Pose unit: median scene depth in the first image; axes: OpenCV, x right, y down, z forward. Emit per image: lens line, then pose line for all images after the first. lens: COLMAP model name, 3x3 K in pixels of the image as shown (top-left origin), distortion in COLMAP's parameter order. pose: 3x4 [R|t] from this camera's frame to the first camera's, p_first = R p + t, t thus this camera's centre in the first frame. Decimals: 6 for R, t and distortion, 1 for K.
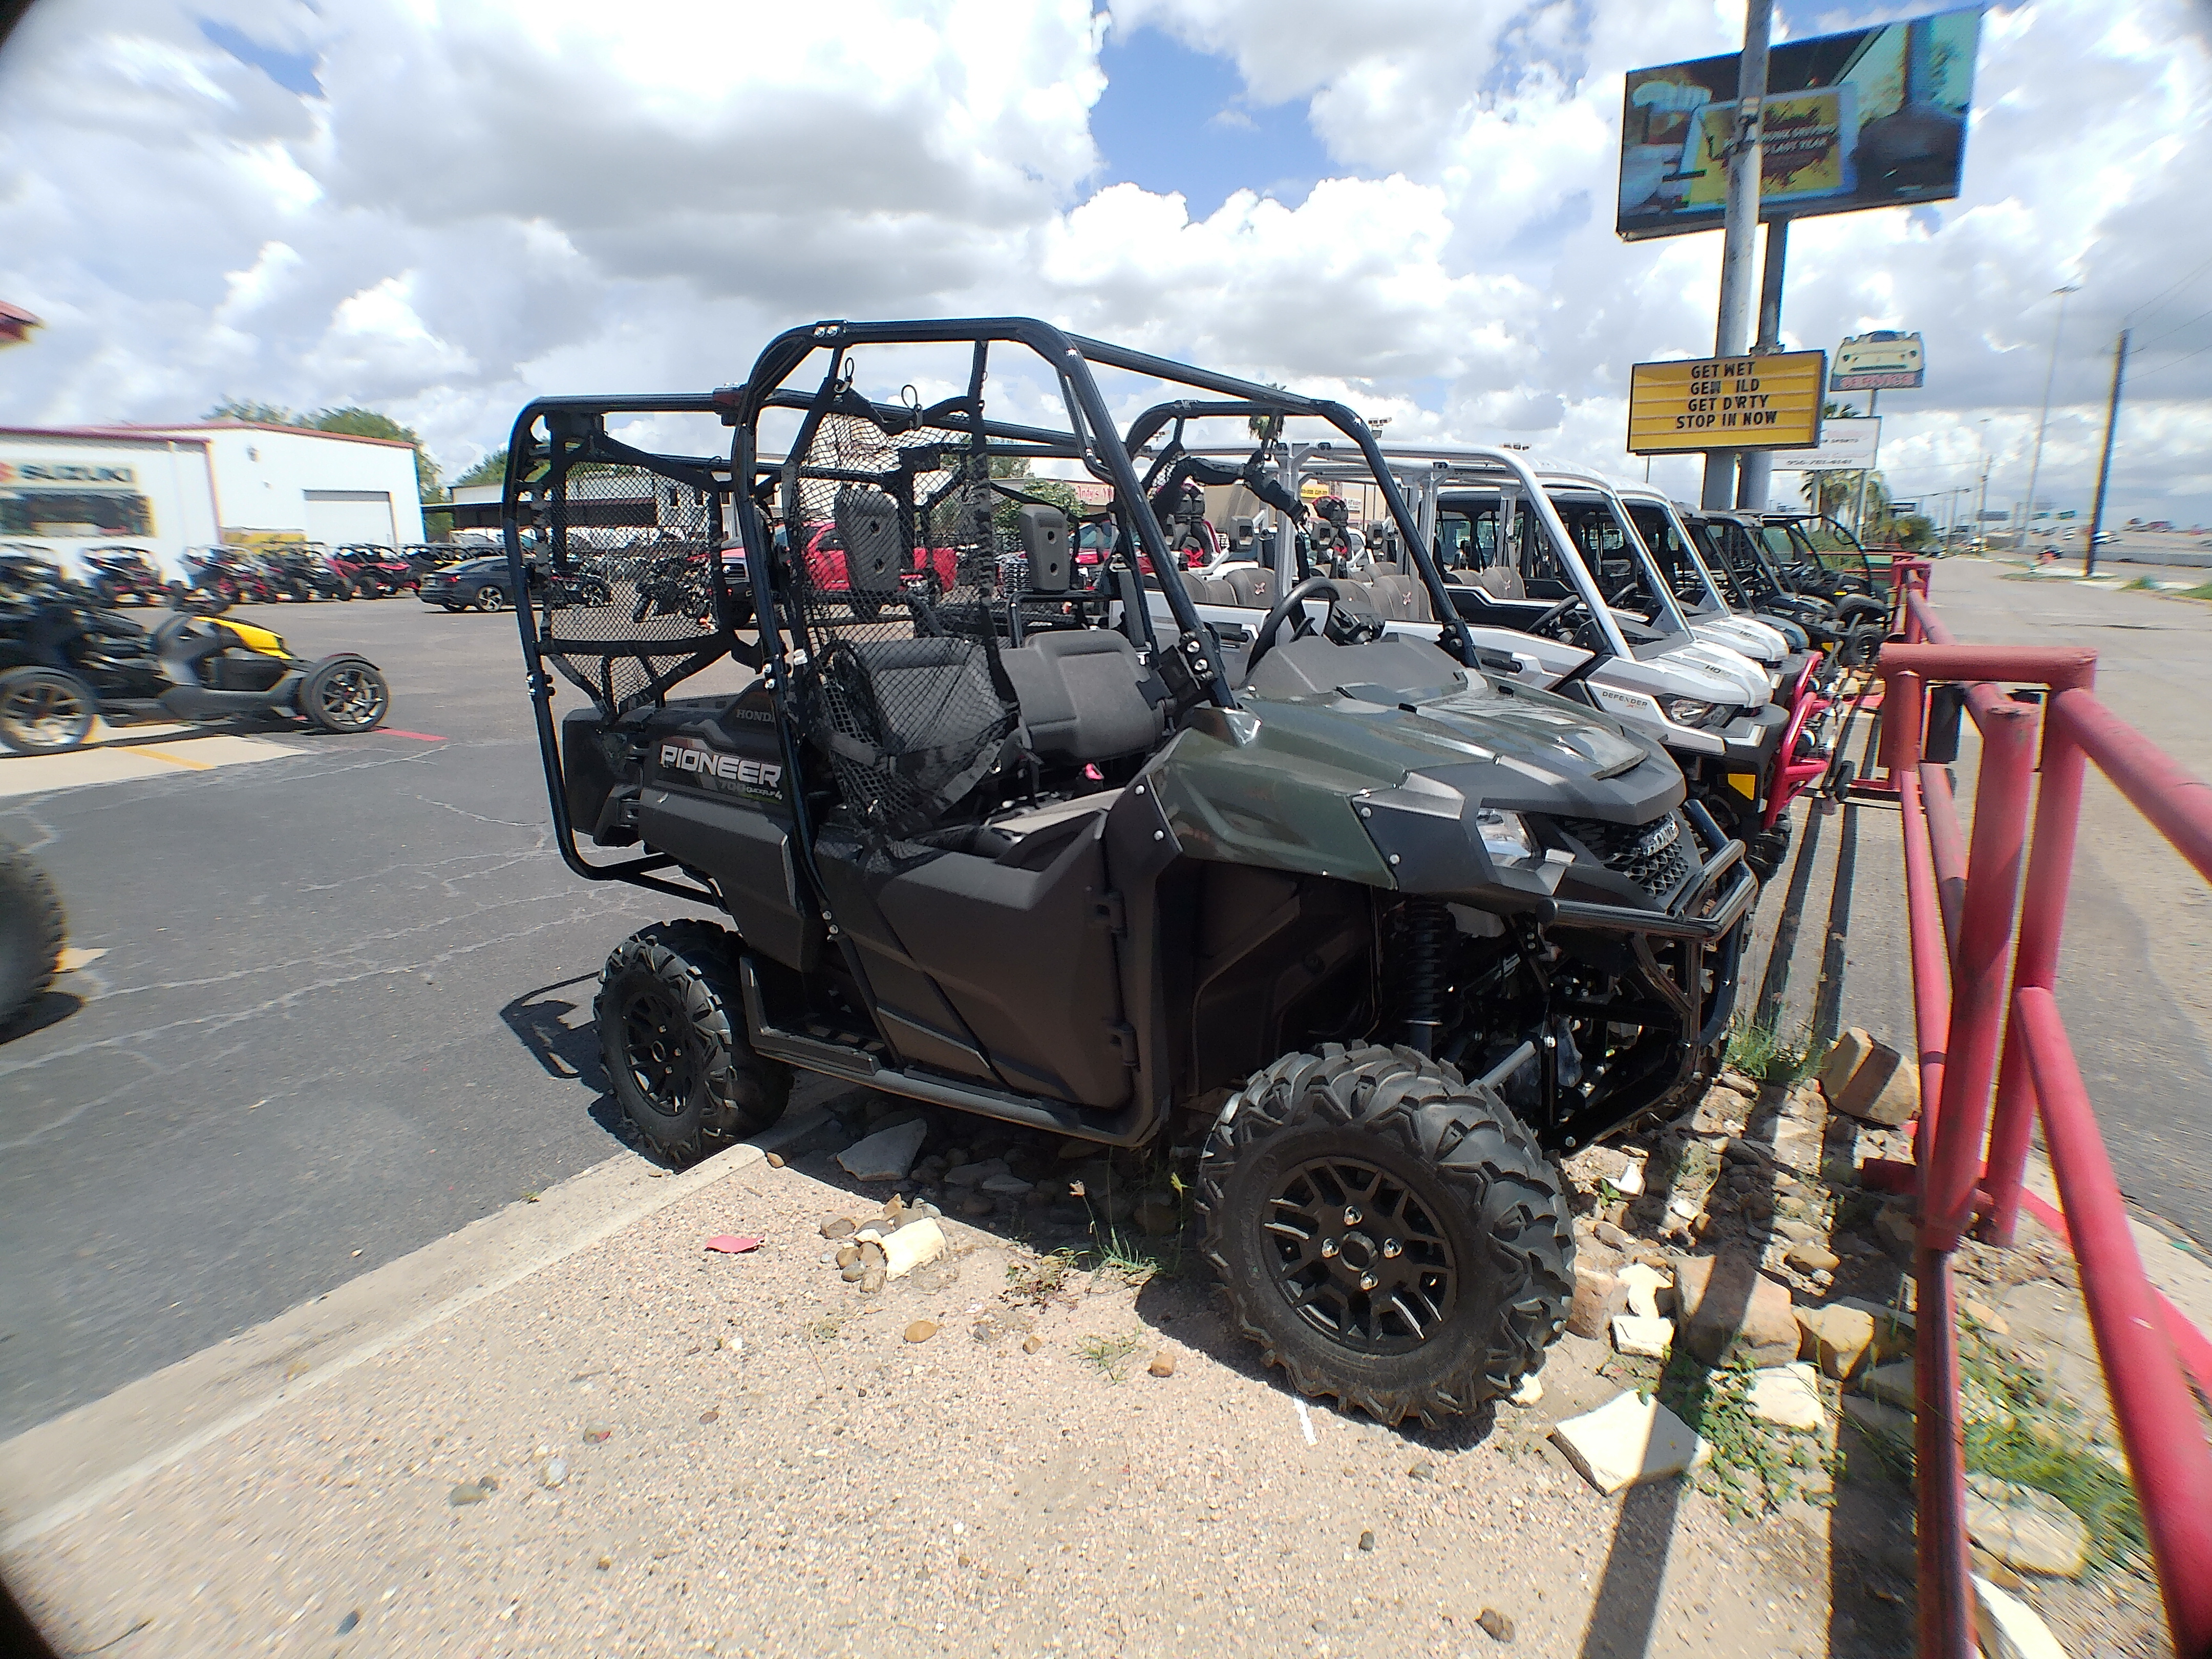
lens RADIAL K [[1181.5, 0, 1106.0], [0, 1181.5, 829.5], [0, 0, 1]] dist [-0.023146, -0.000909]
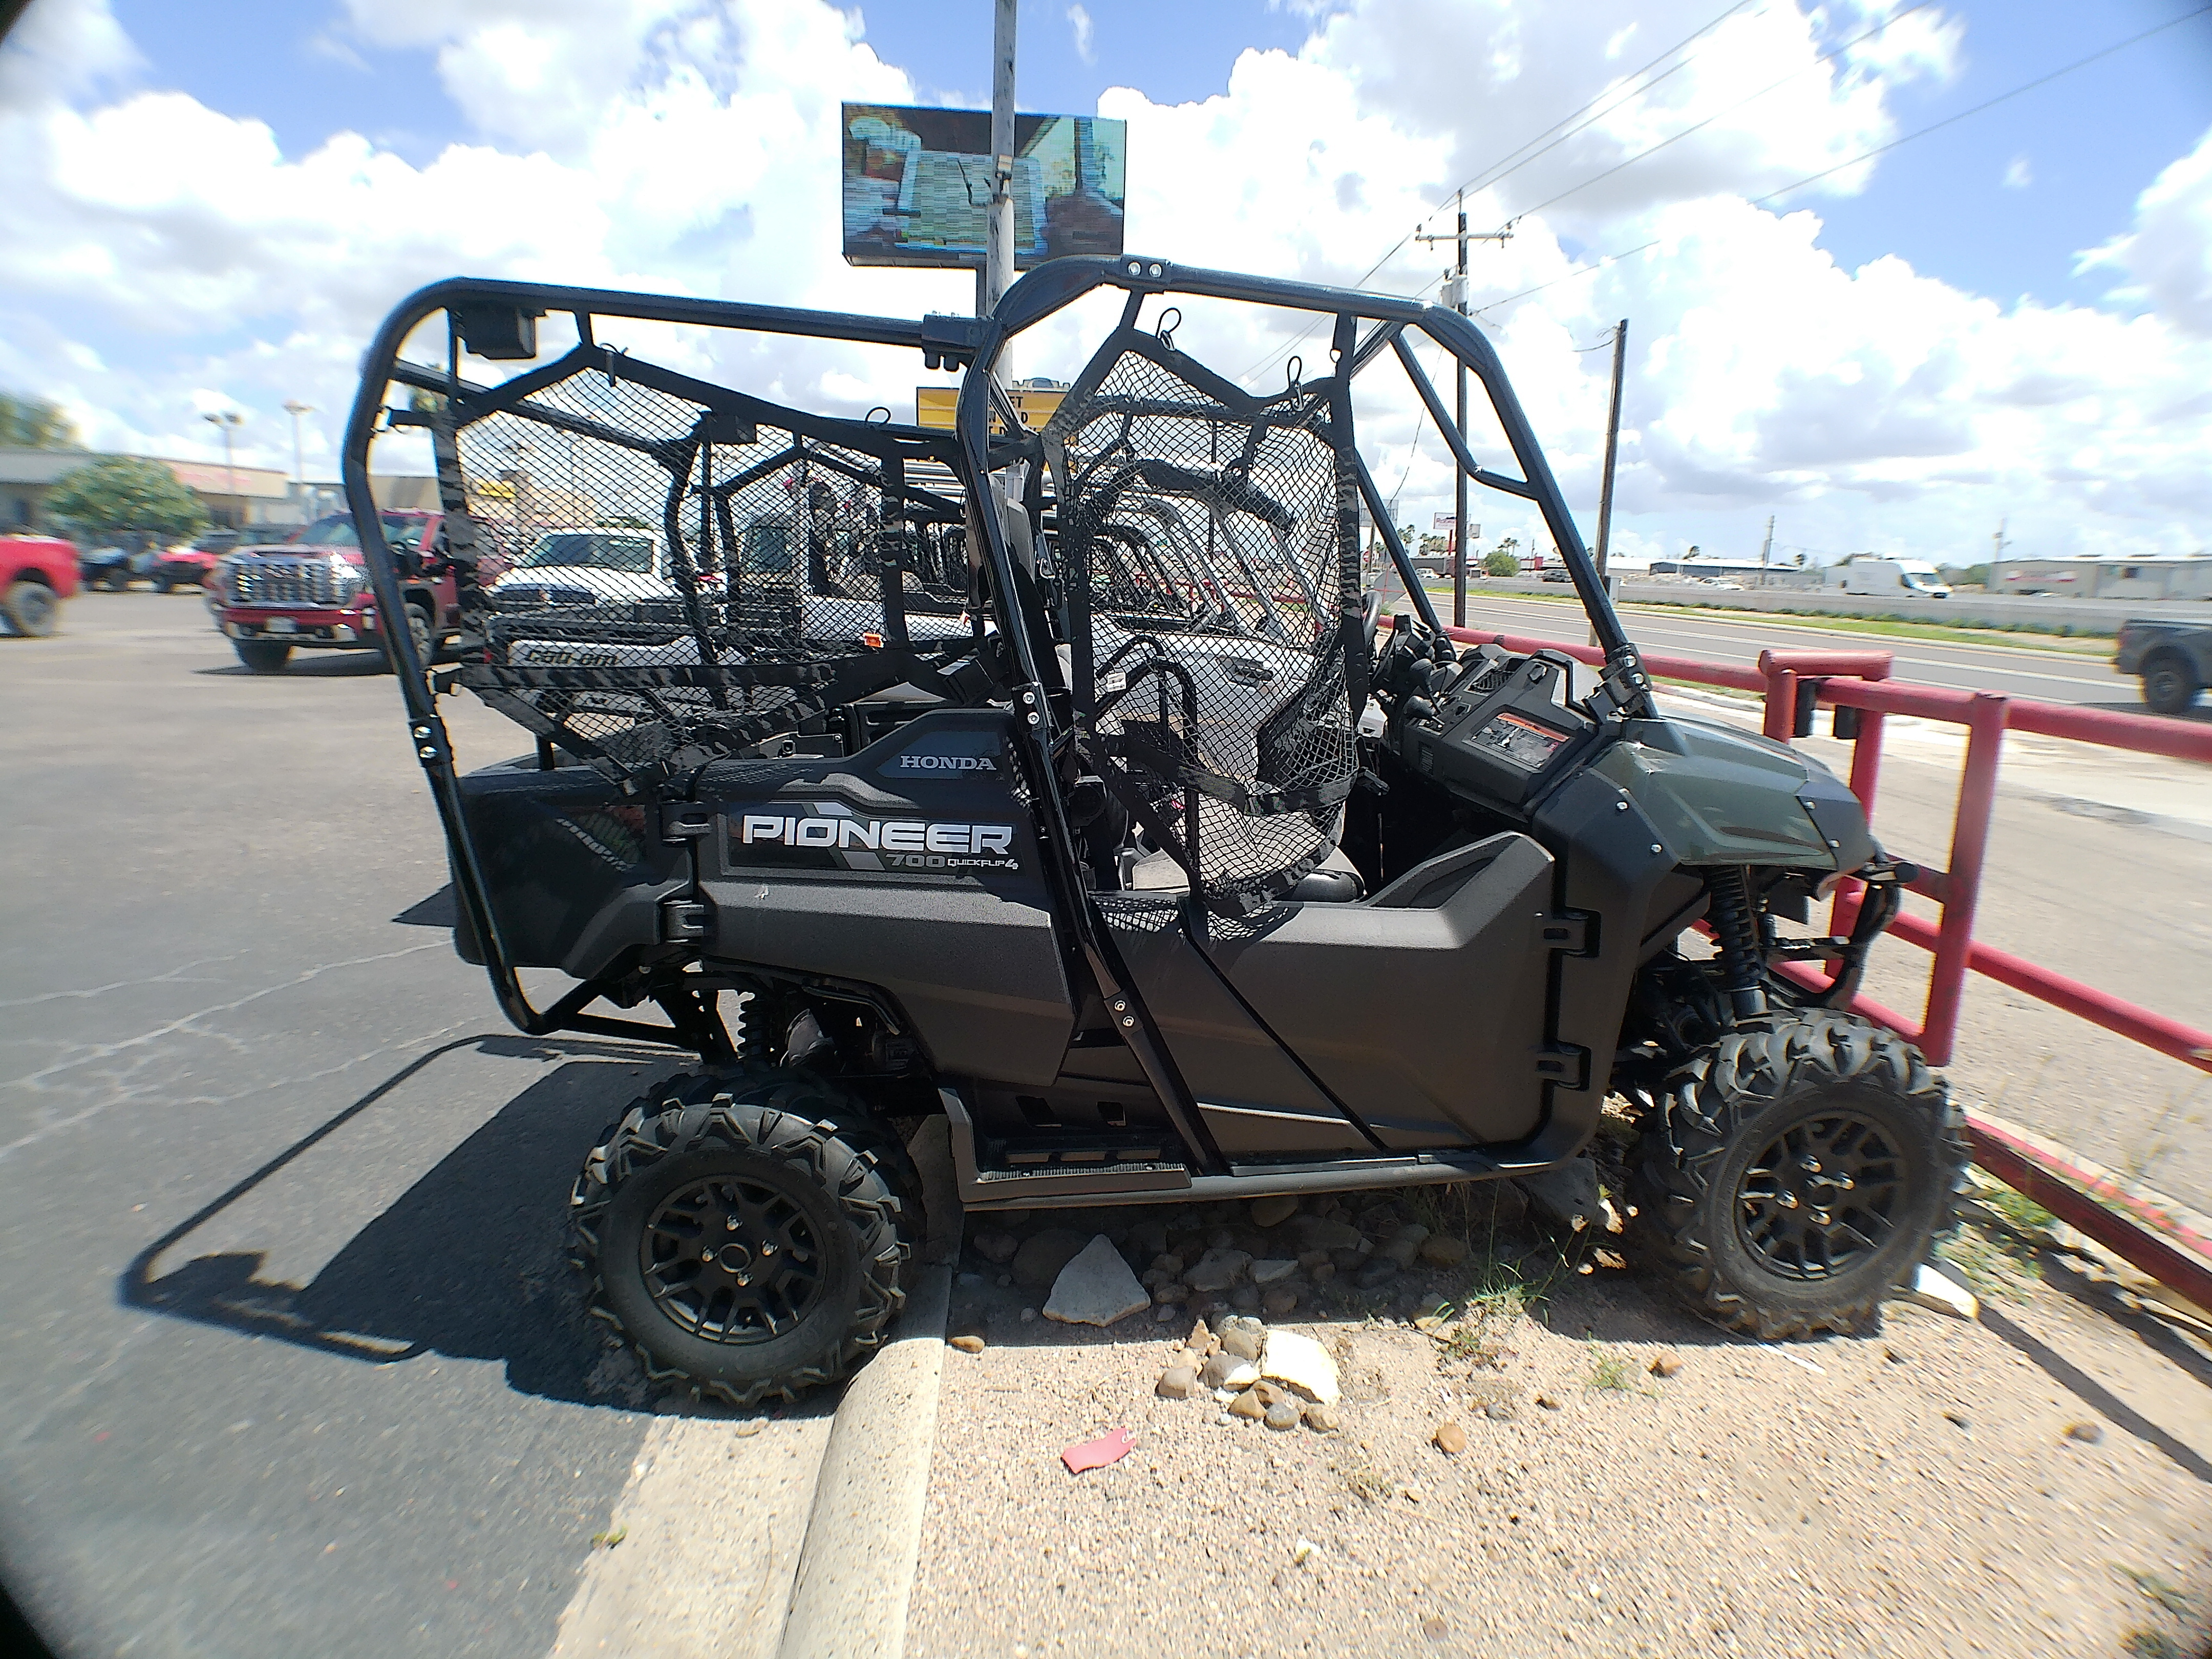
lens RADIAL K [[1210.0, 0, 1102.2], [0, 1210.0, 842.7], [0, 0, 1]] dist [-0.062845, 0.018820]
pose [[0.800777, -0.108821, 0.588995, -0.680487], [0.108367, 0.993451, 0.036215, -0.064027], [-0.589079, 0.034827, 0.807325, 0.338267]]
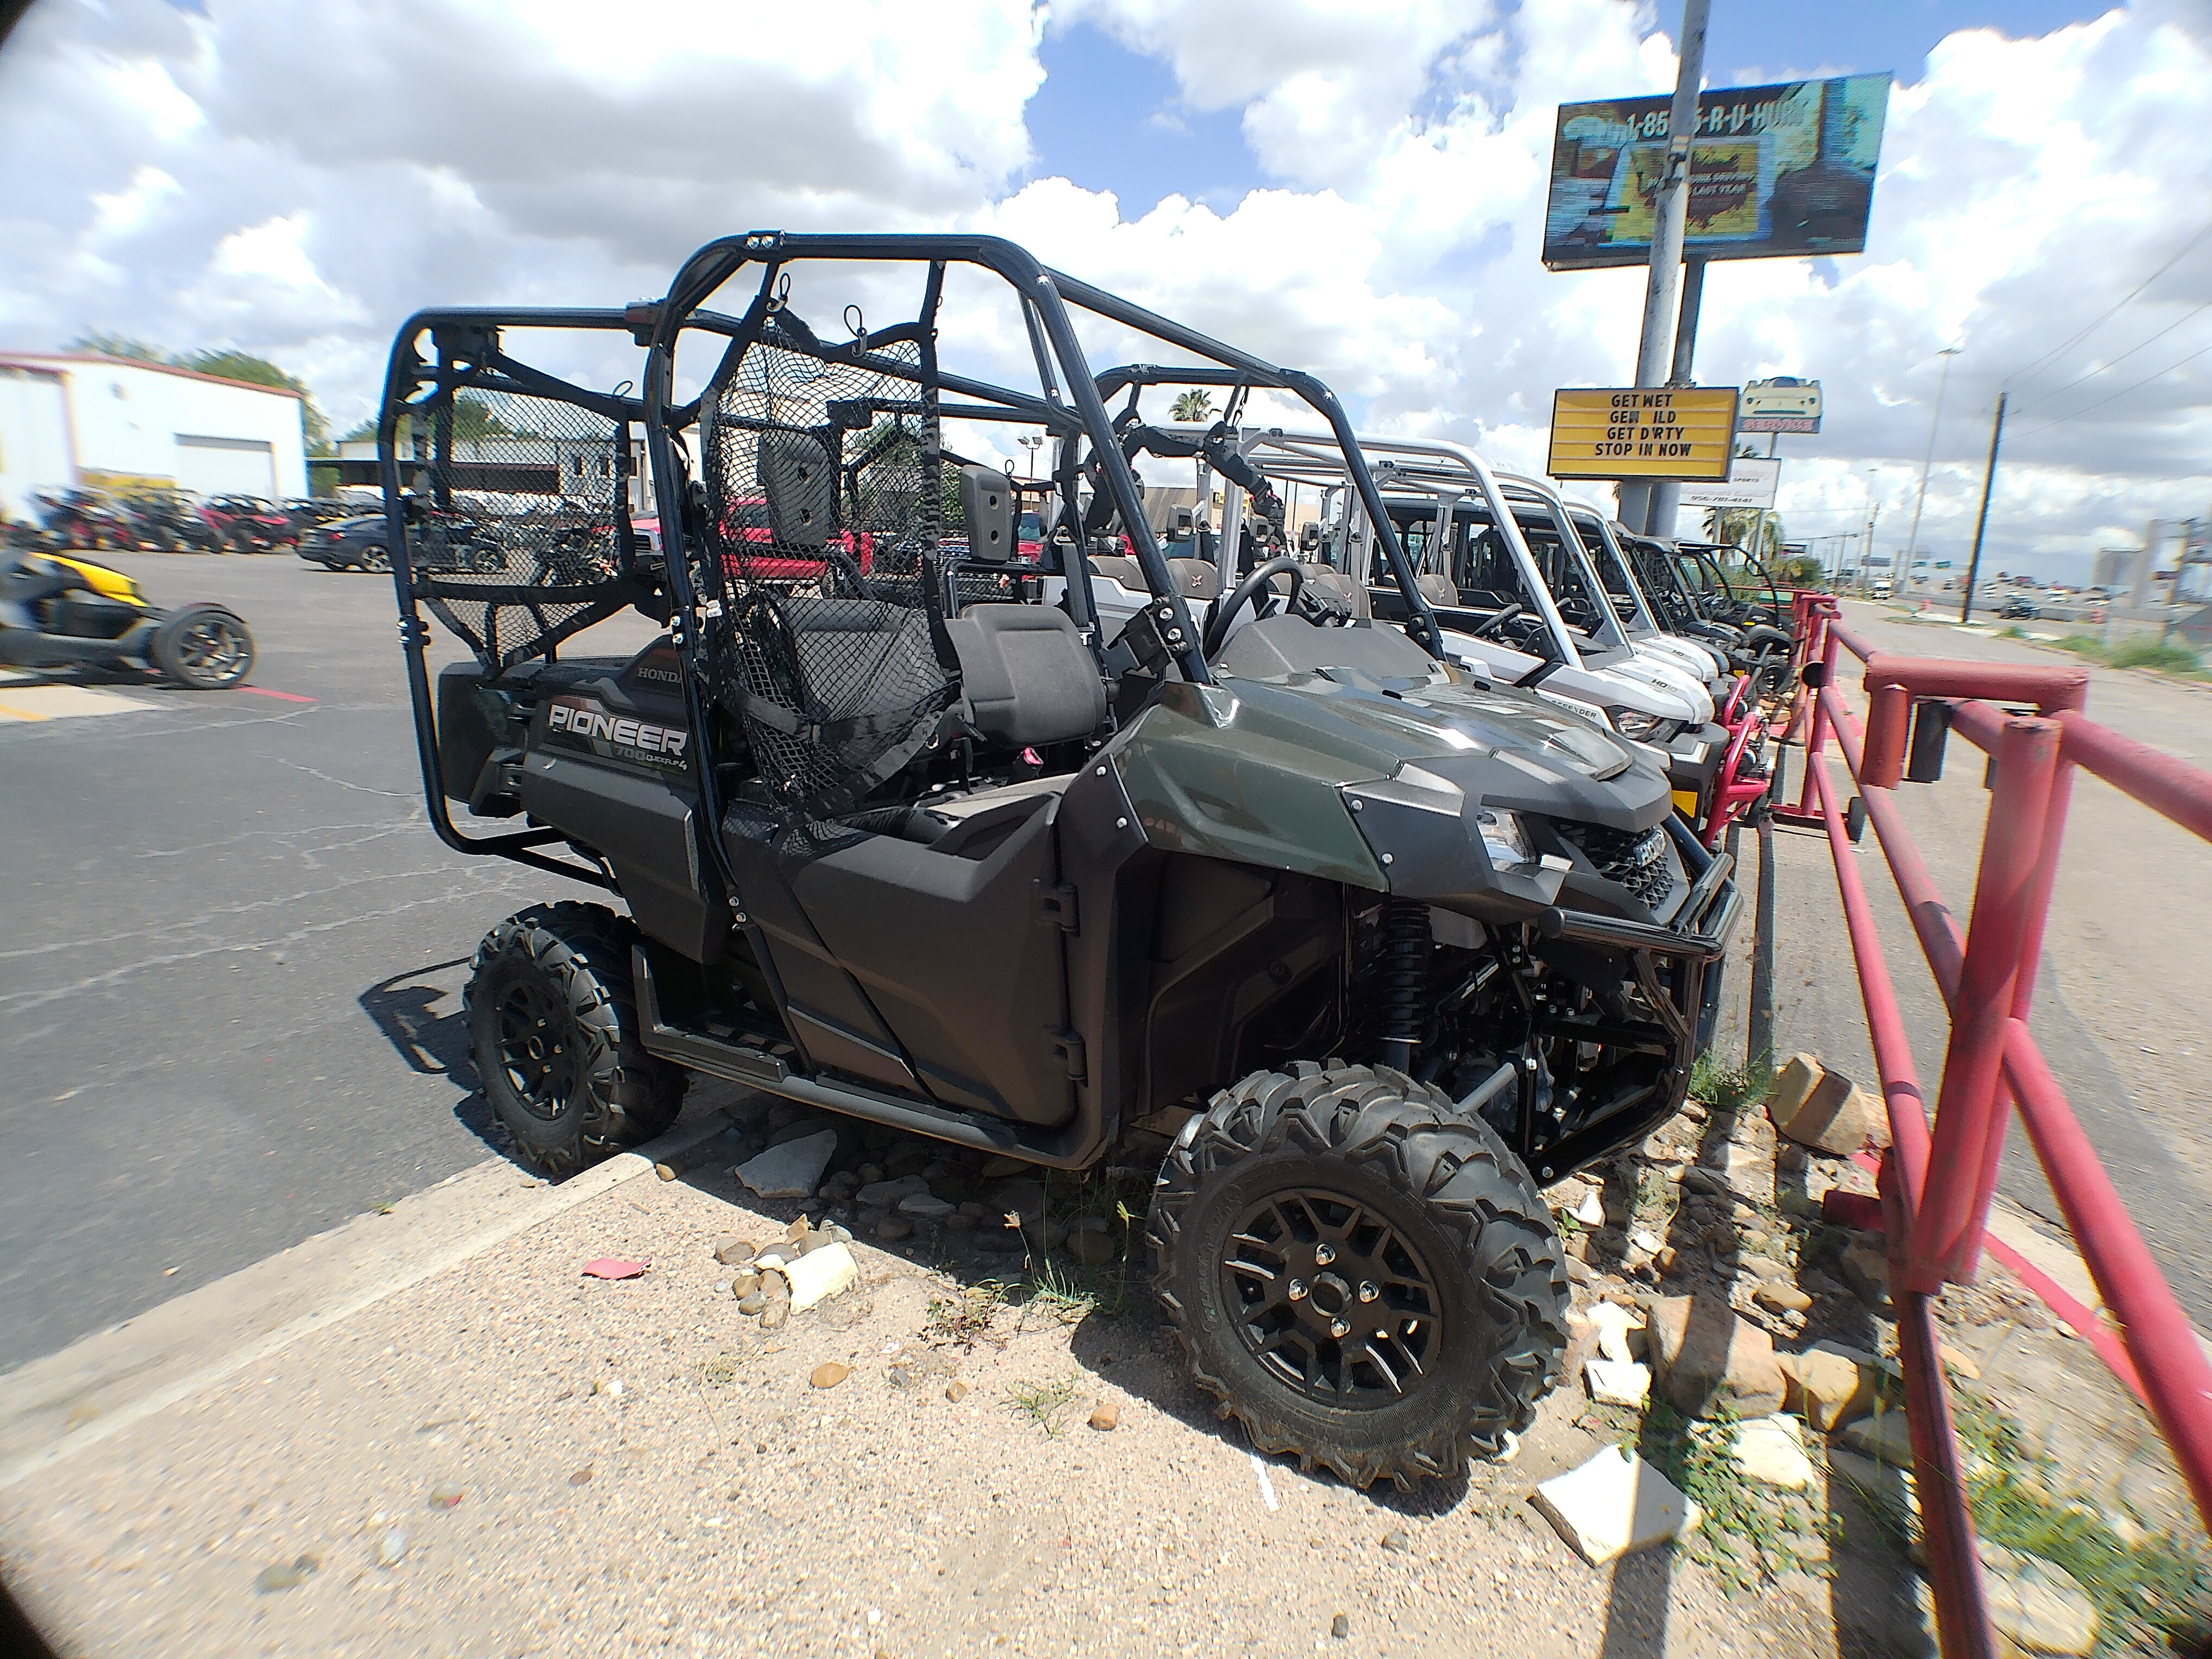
lens RADIAL K [[1190.2, 0, 1100.1], [0, 1190.2, 840.8], [0, 0, 1]] dist [-0.043457, 0.016468]
pose [[0.996545, 0.037625, 0.074039, -0.028515], [-0.038233, 0.999246, 0.006804, 0.010067], [-0.073727, -0.009611, 0.997232, 0.085903]]
